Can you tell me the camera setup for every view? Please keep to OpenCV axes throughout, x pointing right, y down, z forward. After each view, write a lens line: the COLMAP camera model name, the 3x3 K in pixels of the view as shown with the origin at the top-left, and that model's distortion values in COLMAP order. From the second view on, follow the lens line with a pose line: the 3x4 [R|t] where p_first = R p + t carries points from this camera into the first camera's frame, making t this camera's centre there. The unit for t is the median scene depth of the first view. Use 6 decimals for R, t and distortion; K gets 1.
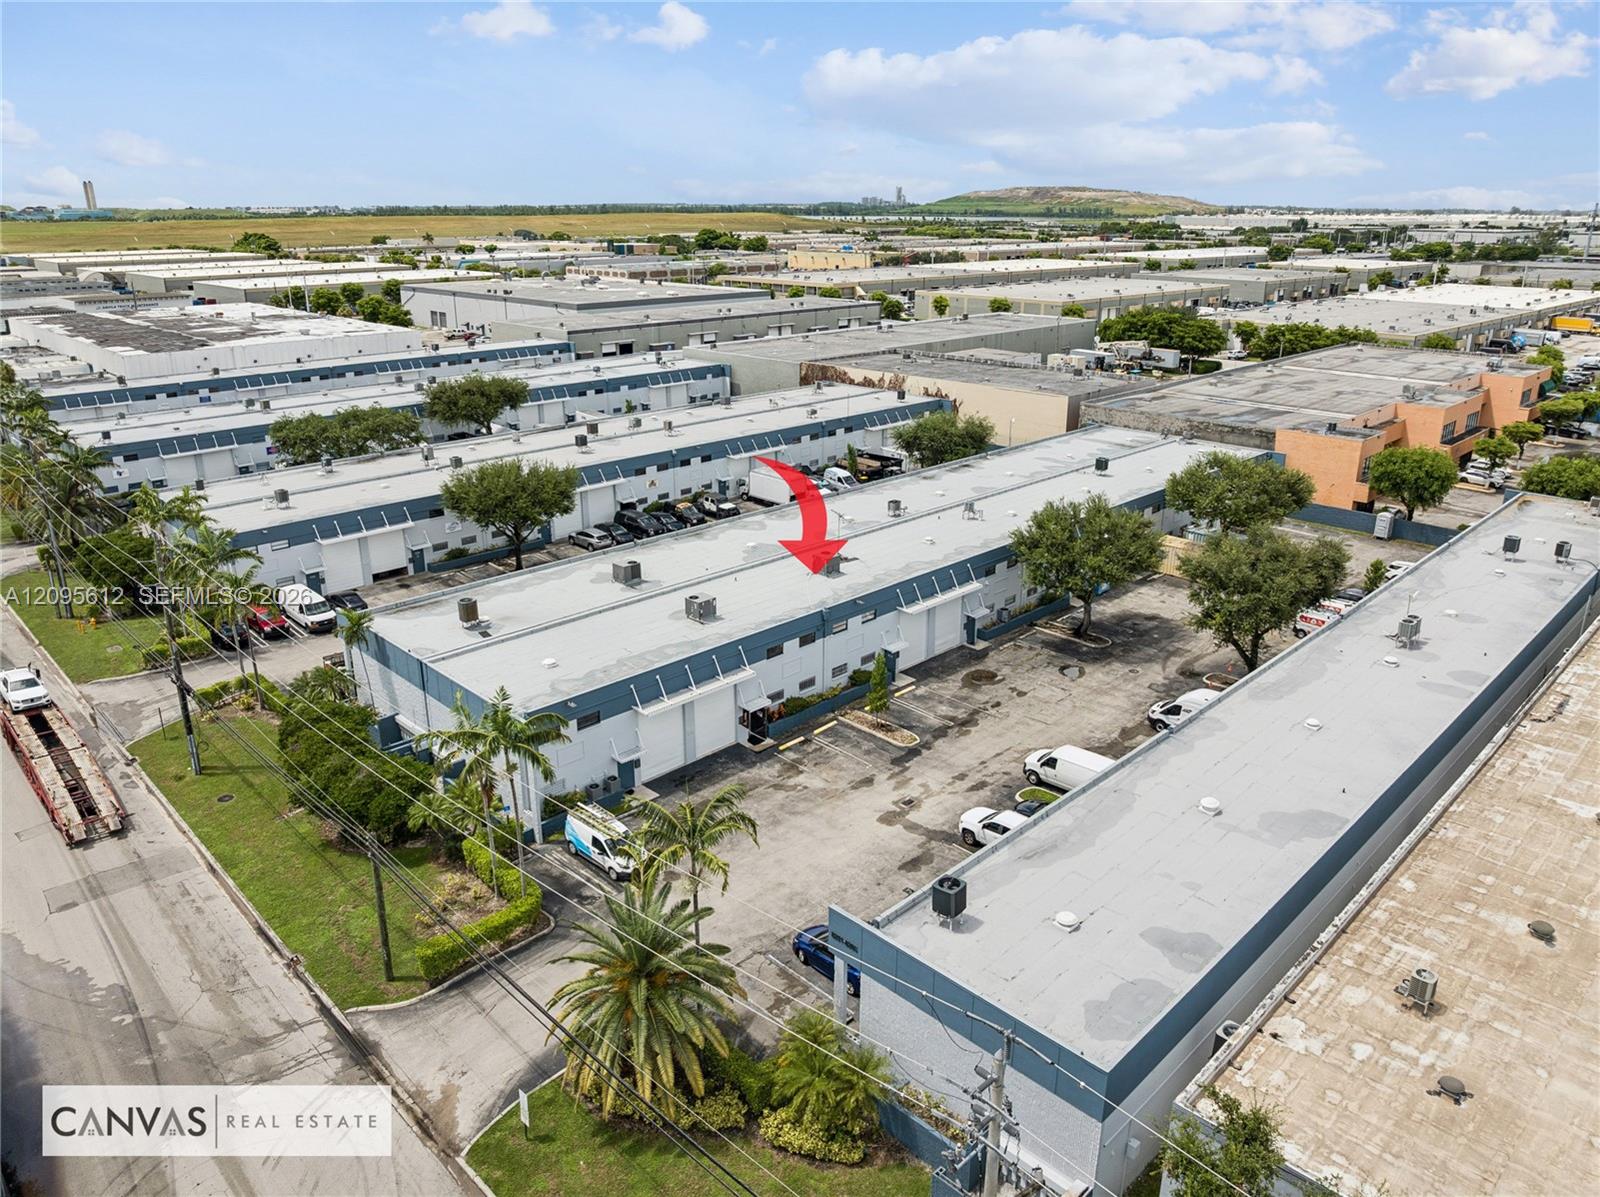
lens RADIAL K [[1139.8, 0, 800.0], [0, 1139.8, 598.5], [0, 0, 1]] dist [-0.040587, 0.011254]
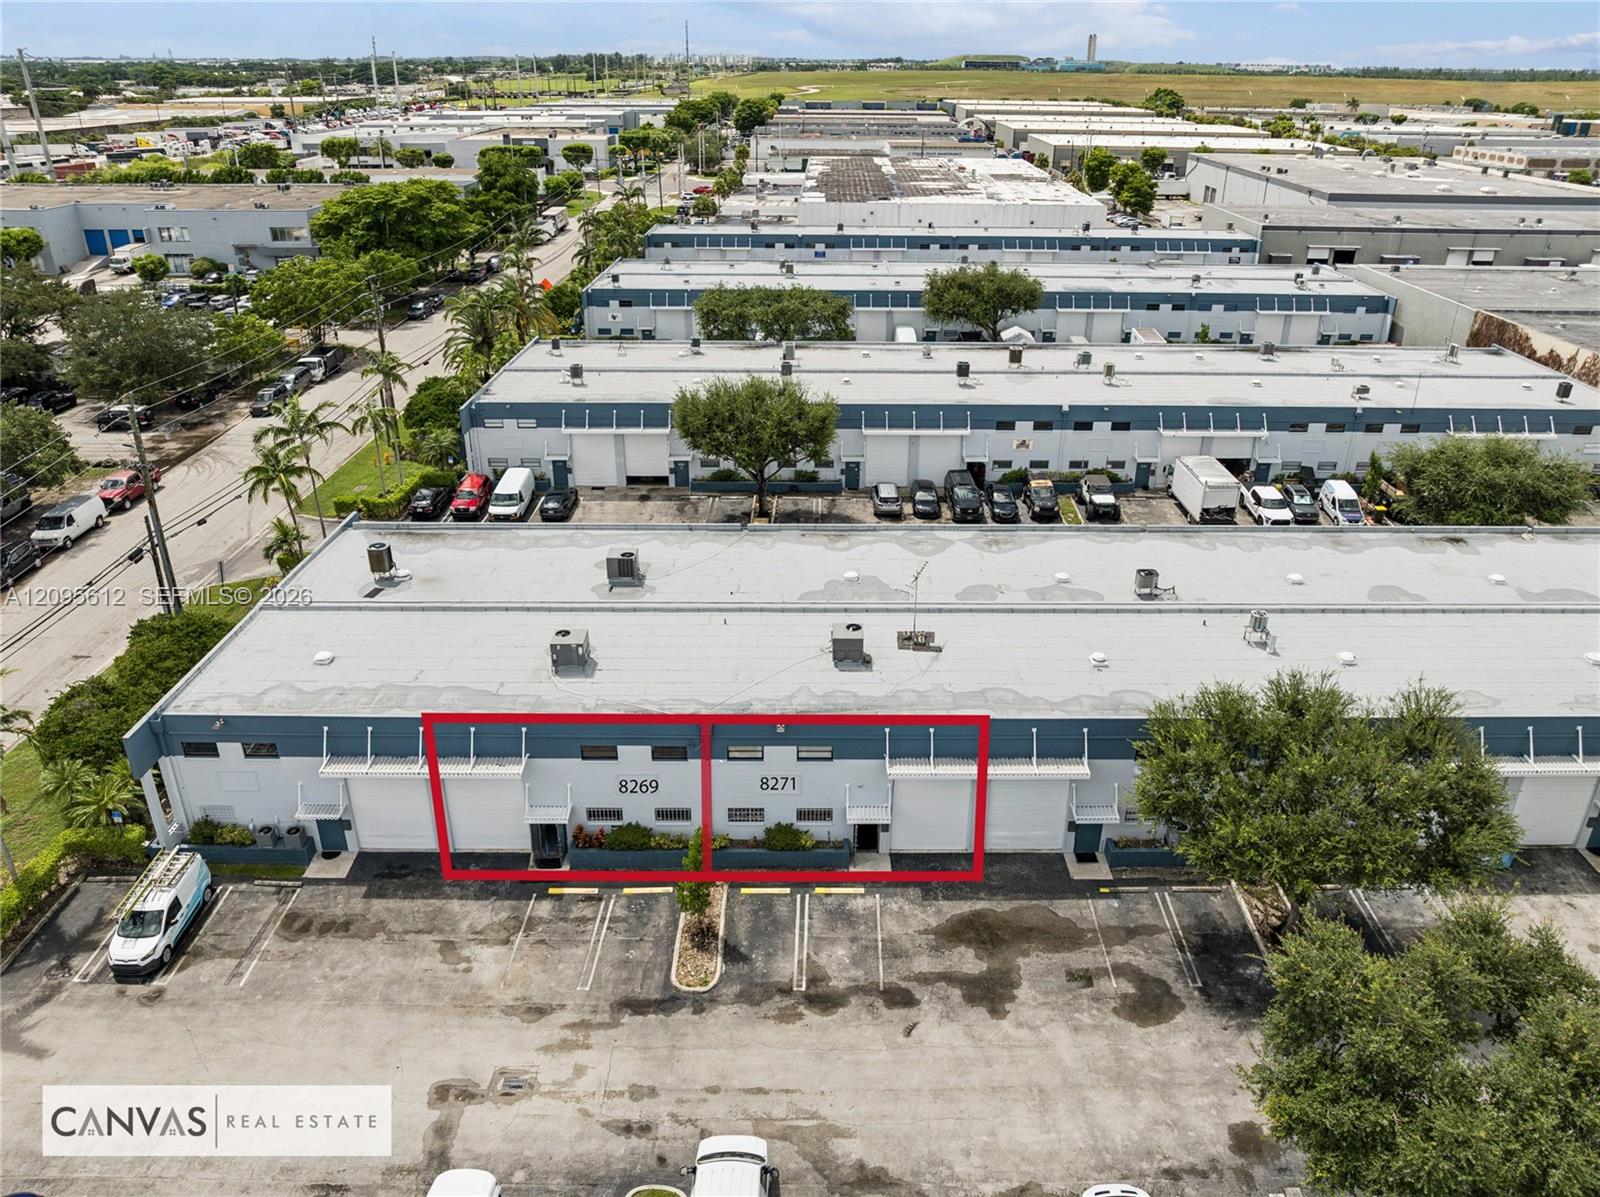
lens RADIAL K [[1139.8, 0, 800.0], [0, 1139.8, 598.5], [0, 0, 1]] dist [-0.040587, 0.011254]
pose [[0.703722, 0.309988, -0.639283, 0.217314], [-0.238874, 0.950647, 0.198016, -0.094052], [0.669115, 0.013360, 0.743039, 0.285228]]
